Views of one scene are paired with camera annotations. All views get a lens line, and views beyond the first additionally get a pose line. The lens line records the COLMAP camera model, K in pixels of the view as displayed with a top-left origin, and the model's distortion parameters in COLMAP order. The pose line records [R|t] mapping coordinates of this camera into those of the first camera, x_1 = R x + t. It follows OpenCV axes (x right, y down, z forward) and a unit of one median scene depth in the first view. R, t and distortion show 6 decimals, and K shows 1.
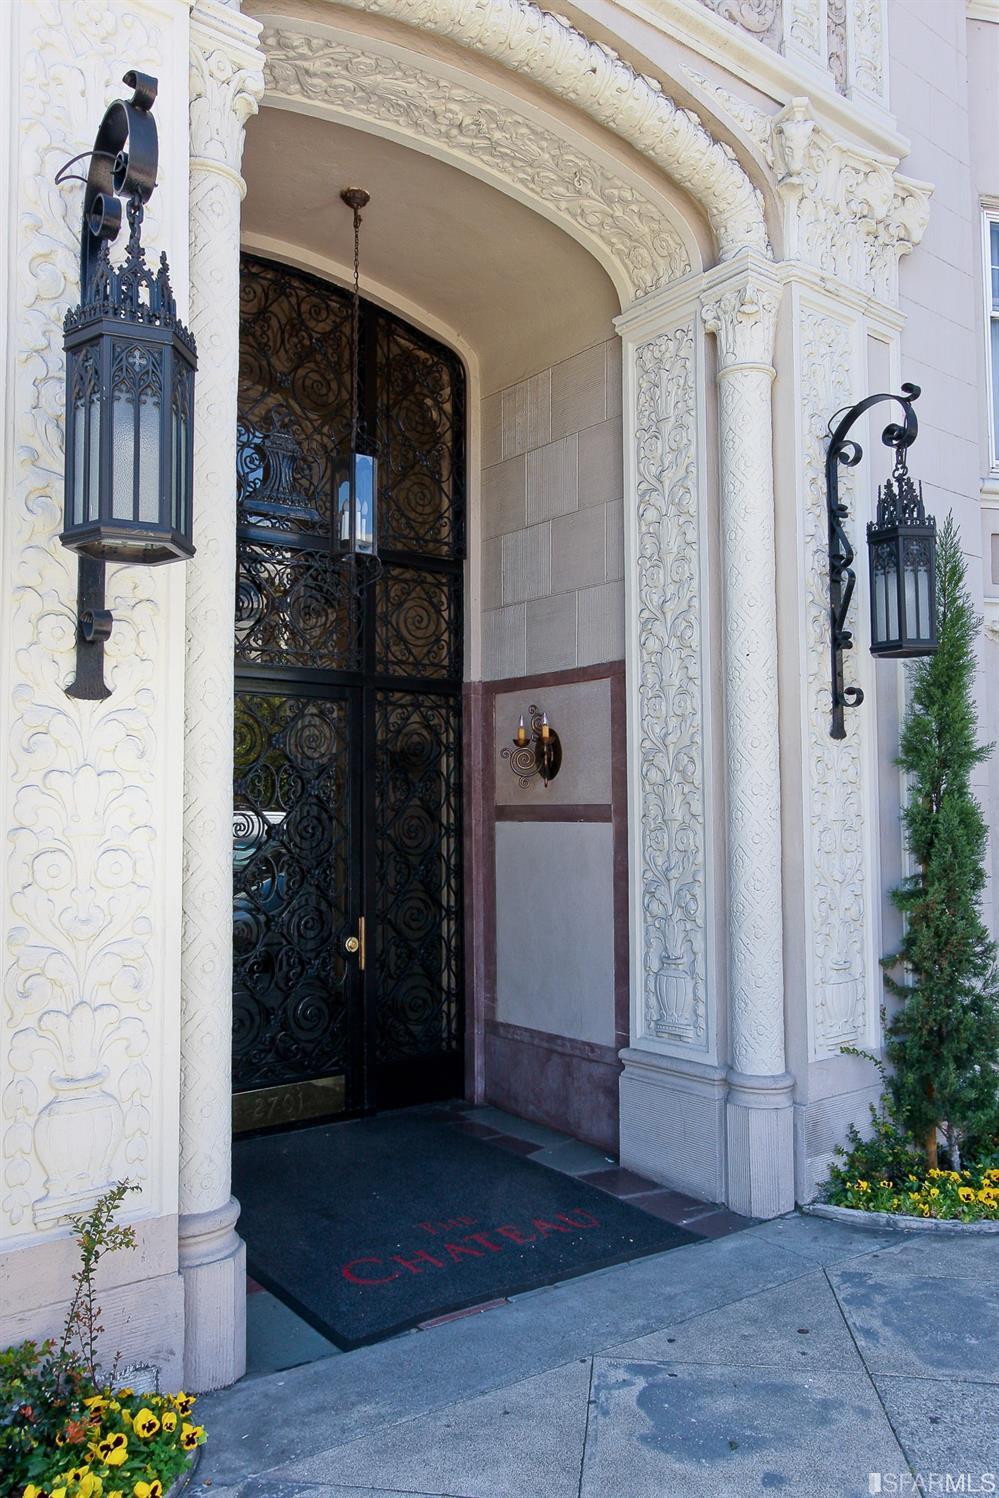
lens RADIAL K [[1105.9, 0, 500.3], [0, 1105.9, 748.8], [0, 0, 1]] dist [0.000265, 0.000029]
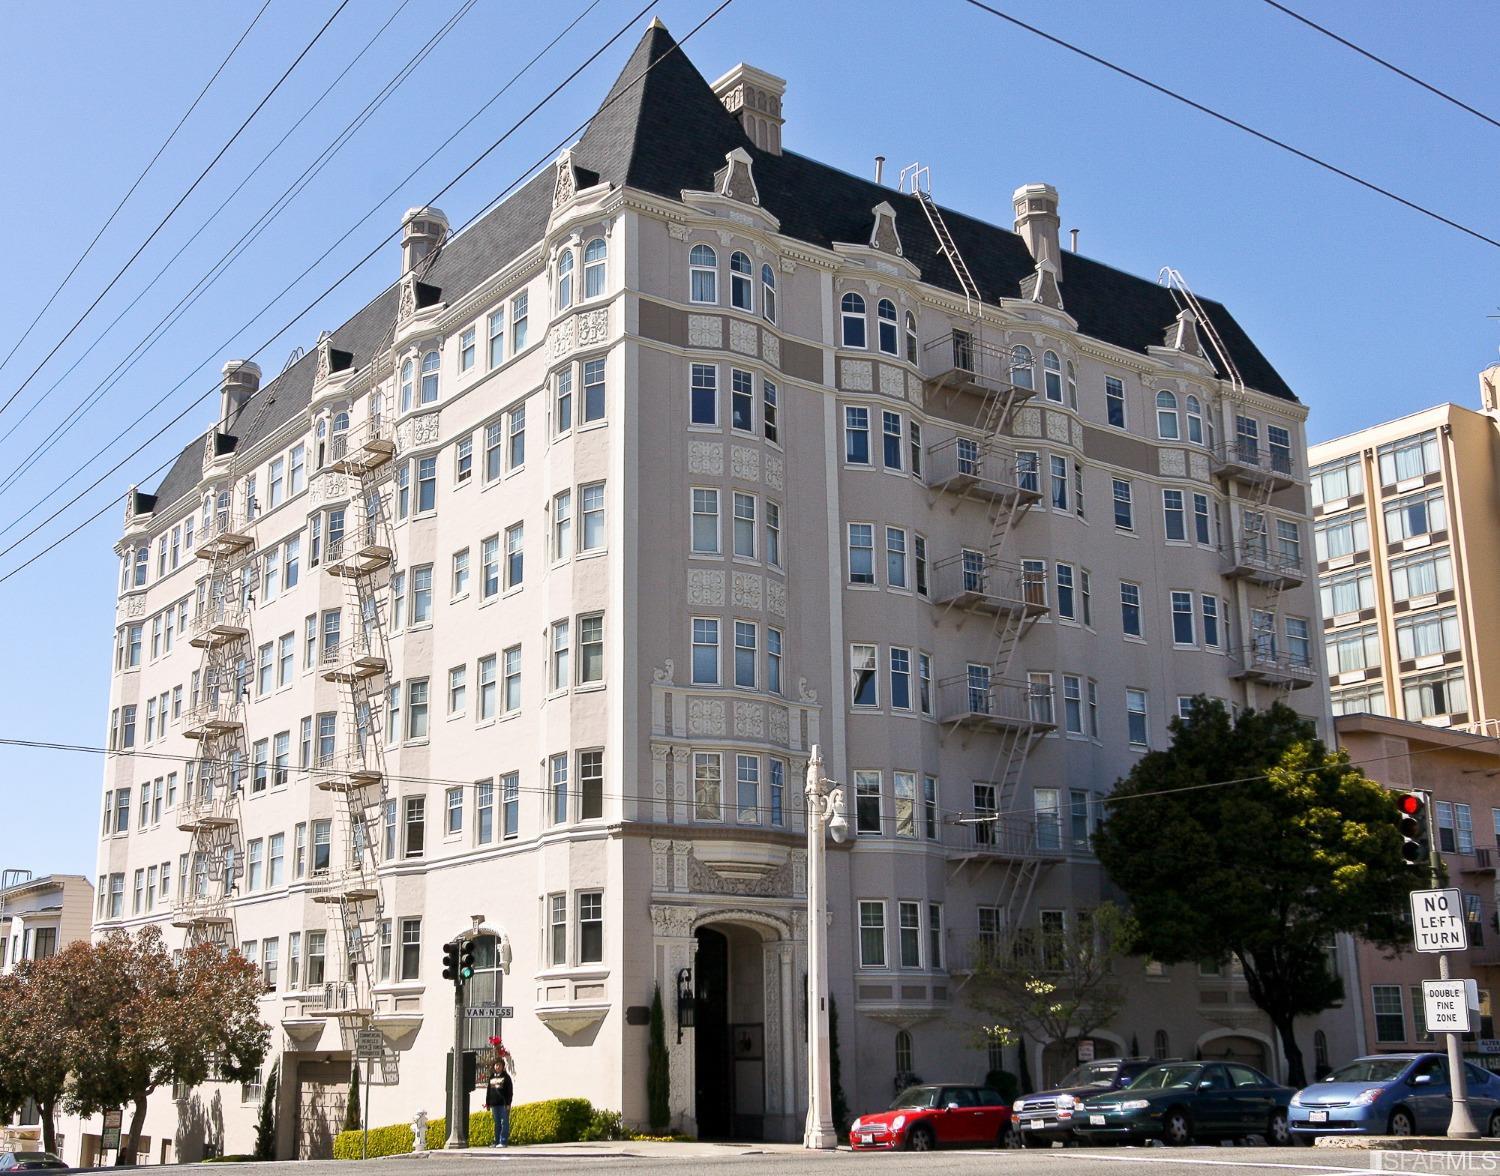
lens RADIAL K [[1757.1, 0, 748.9], [0, 1757.1, 589.8], [0, 0, 1]] dist [-0.010097, 0.000000]
pose [[0.999891, -0.010173, -0.010739, 0.147436], [0.007865, 0.980473, -0.196498, -0.403977], [0.012528, 0.196392, 0.980445, -6.299879]]
